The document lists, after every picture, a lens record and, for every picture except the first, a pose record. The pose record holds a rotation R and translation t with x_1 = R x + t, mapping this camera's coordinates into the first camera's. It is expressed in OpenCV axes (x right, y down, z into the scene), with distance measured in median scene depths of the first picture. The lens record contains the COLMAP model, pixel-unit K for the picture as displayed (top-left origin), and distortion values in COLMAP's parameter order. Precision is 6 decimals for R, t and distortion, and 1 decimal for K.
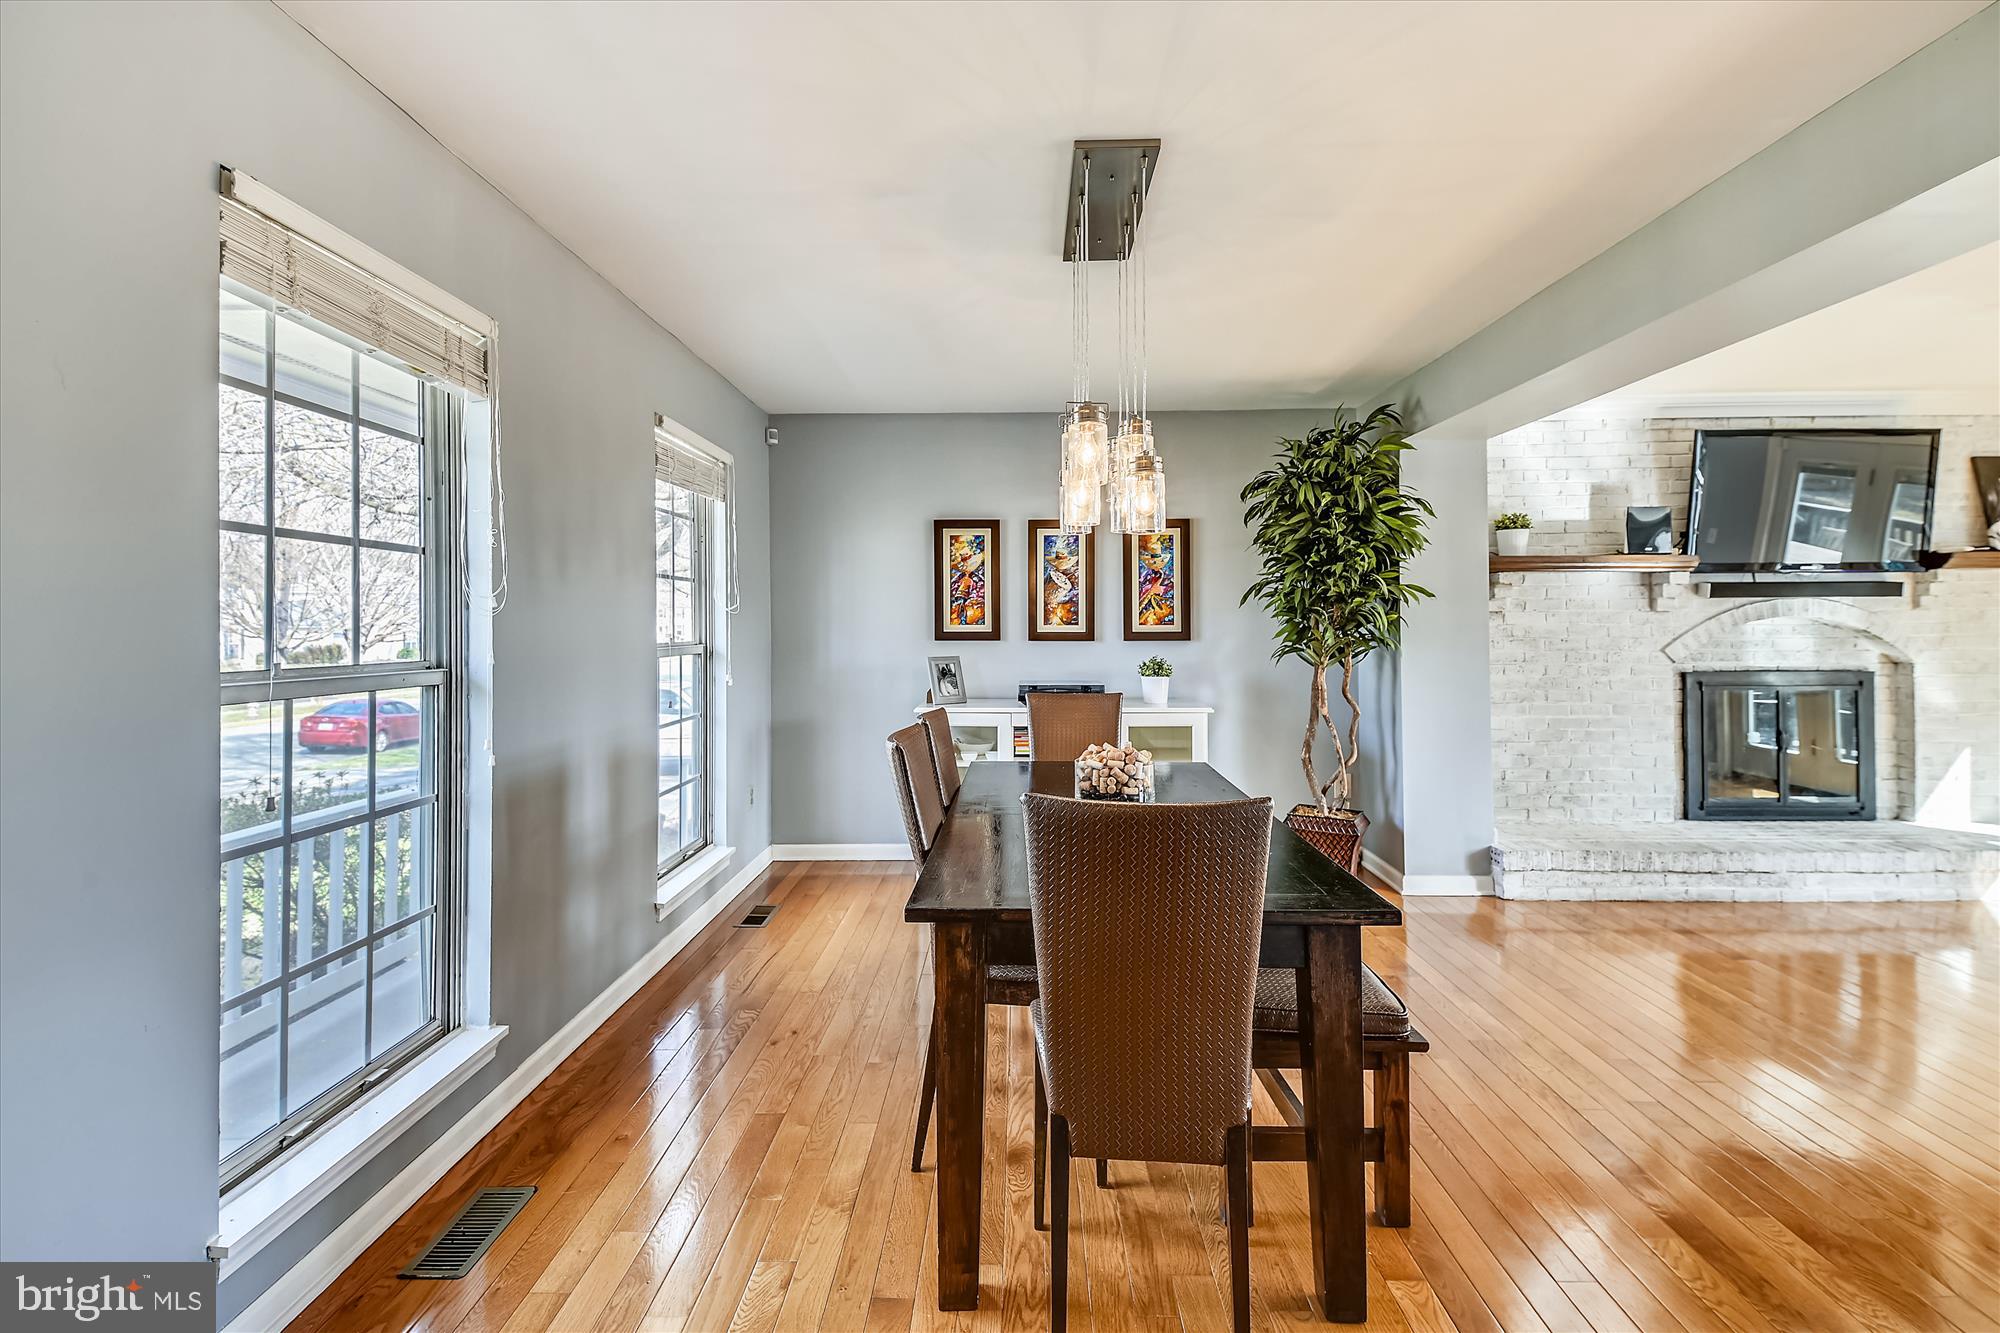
lens RADIAL K [[890.4, 0, 1002.8], [0, 890.4, 616.6], [0, 0, 1]] dist [0.069008, -0.041068]
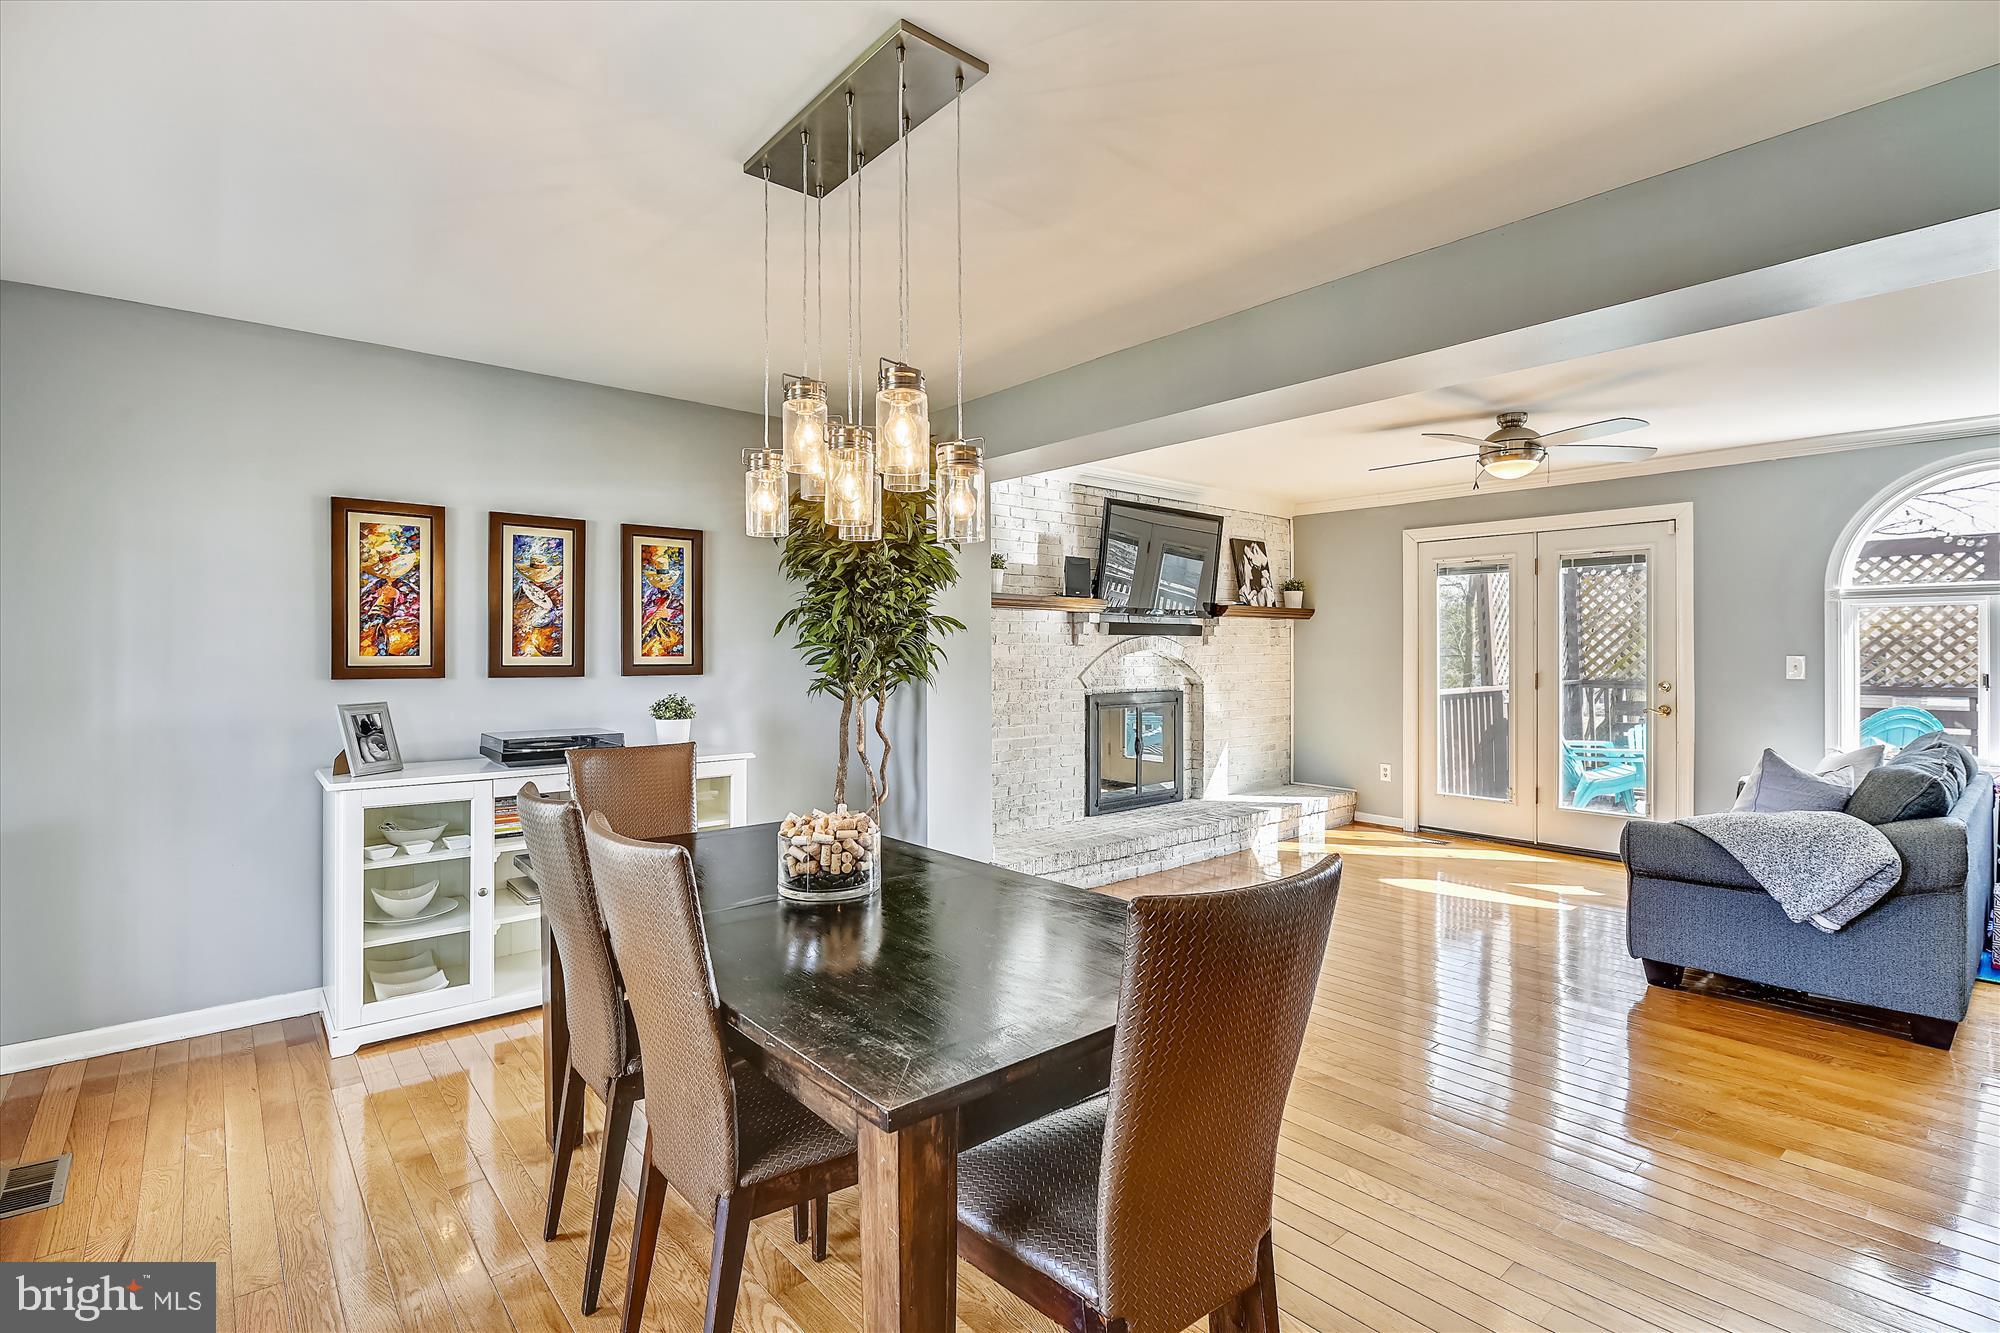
lens RADIAL K [[925.0, 0, 998.9], [0, 925.0, 652.8], [0, 0, 1]] dist [-0.012814, -0.000012]
pose [[0.743944, 0.003677, 0.668232, -0.167018], [-0.007820, 0.999964, 0.003204, 0.001157], [-0.668196, -0.007609, 0.743946, 0.164310]]
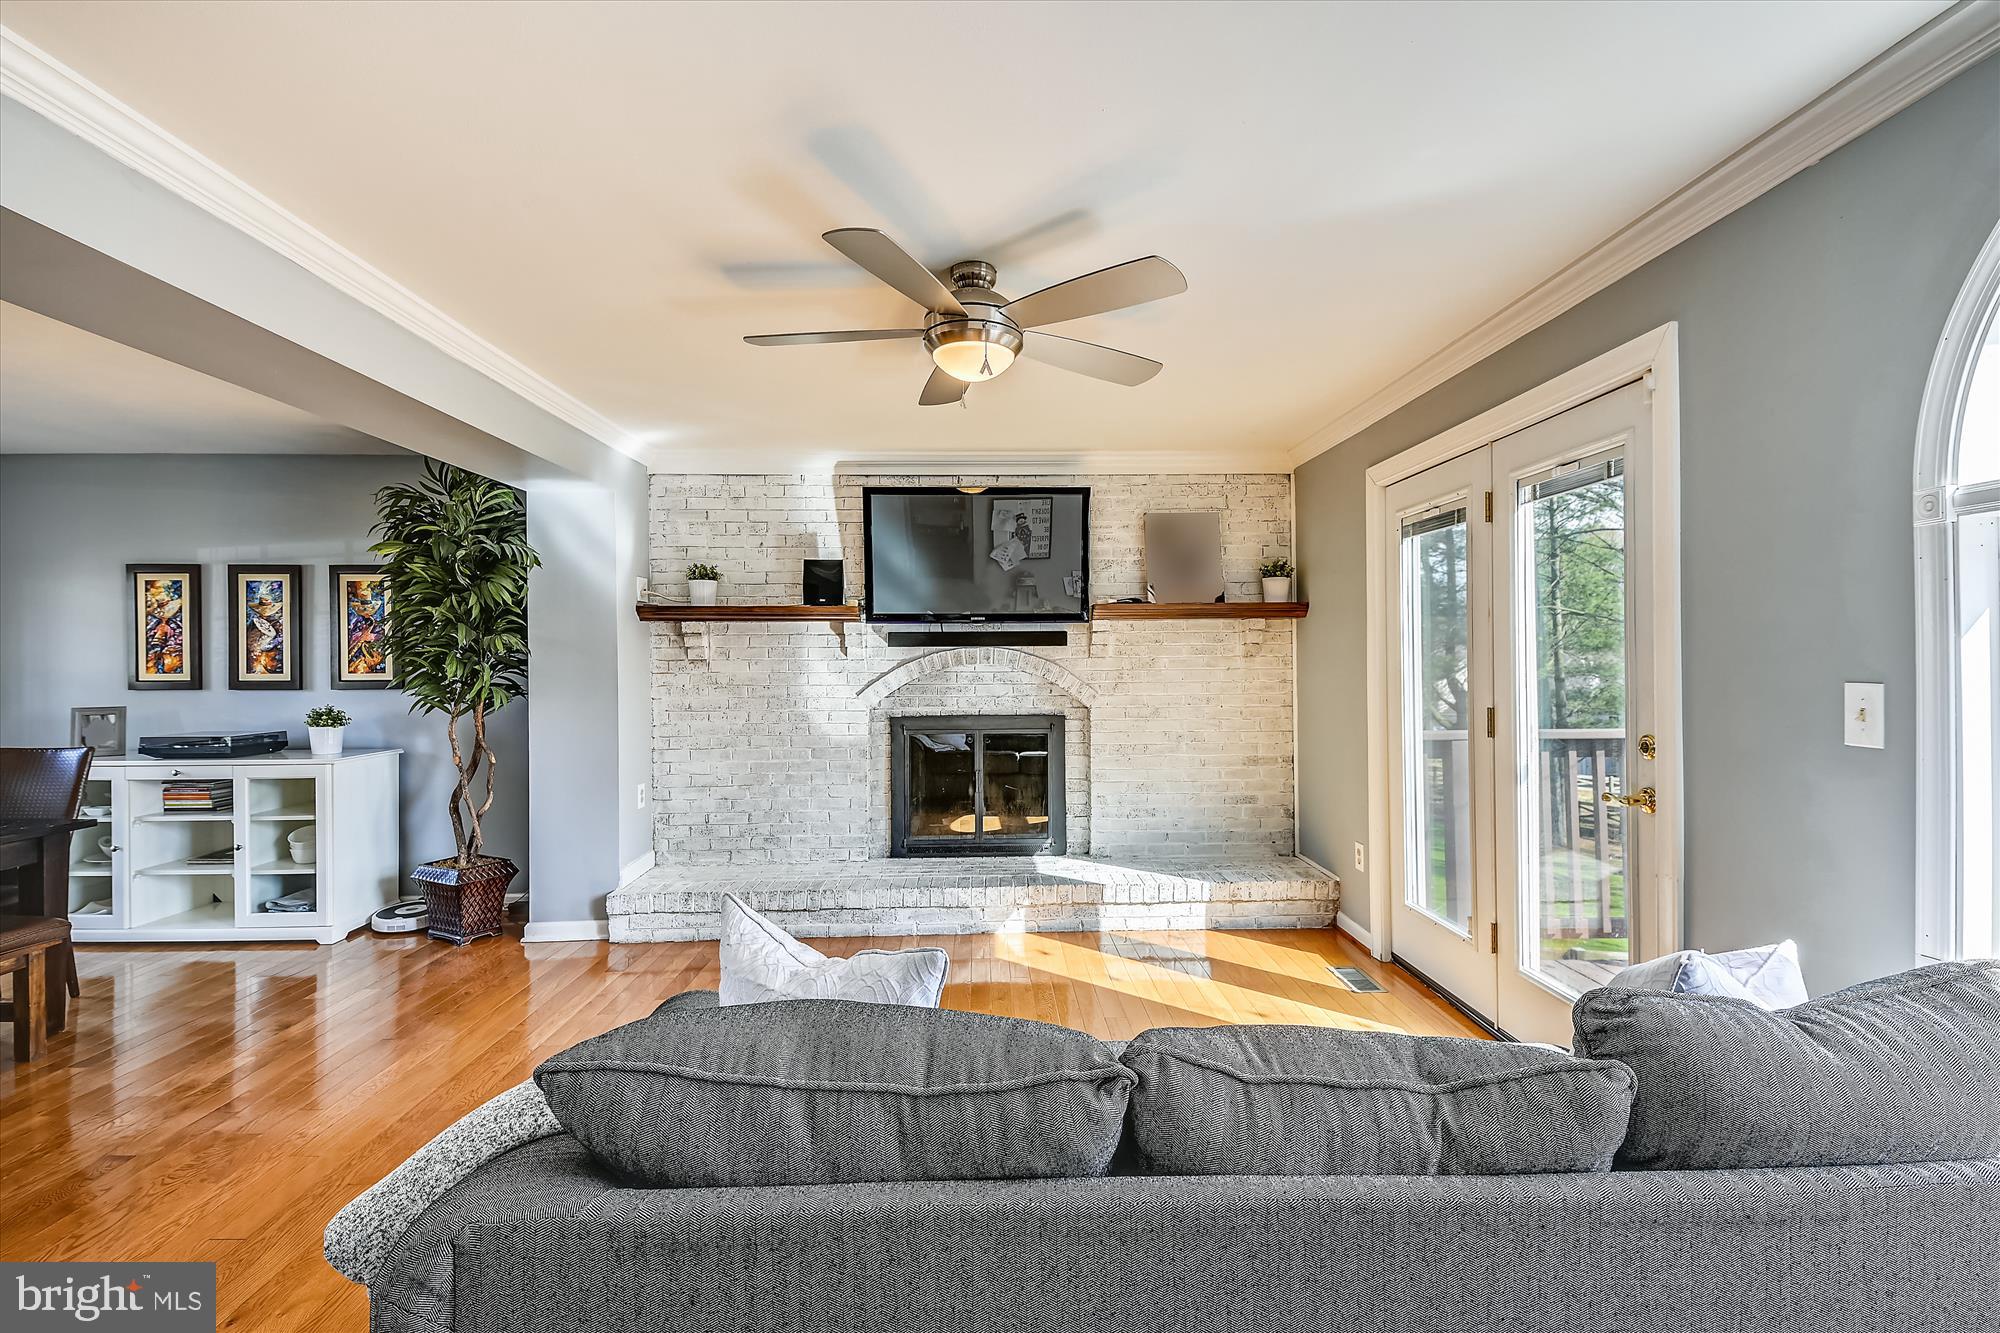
lens RADIAL K [[873.2, 0, 1006.1], [0, 873.2, 660.8], [0, 0, 1]] dist [0.018154, -0.000839]
pose [[0.998229, -0.000685, 0.059479, 0.825852], [0.000284, 0.999977, 0.006747, -0.010720], [-0.059482, -0.006718, 0.998207, -0.009112]]
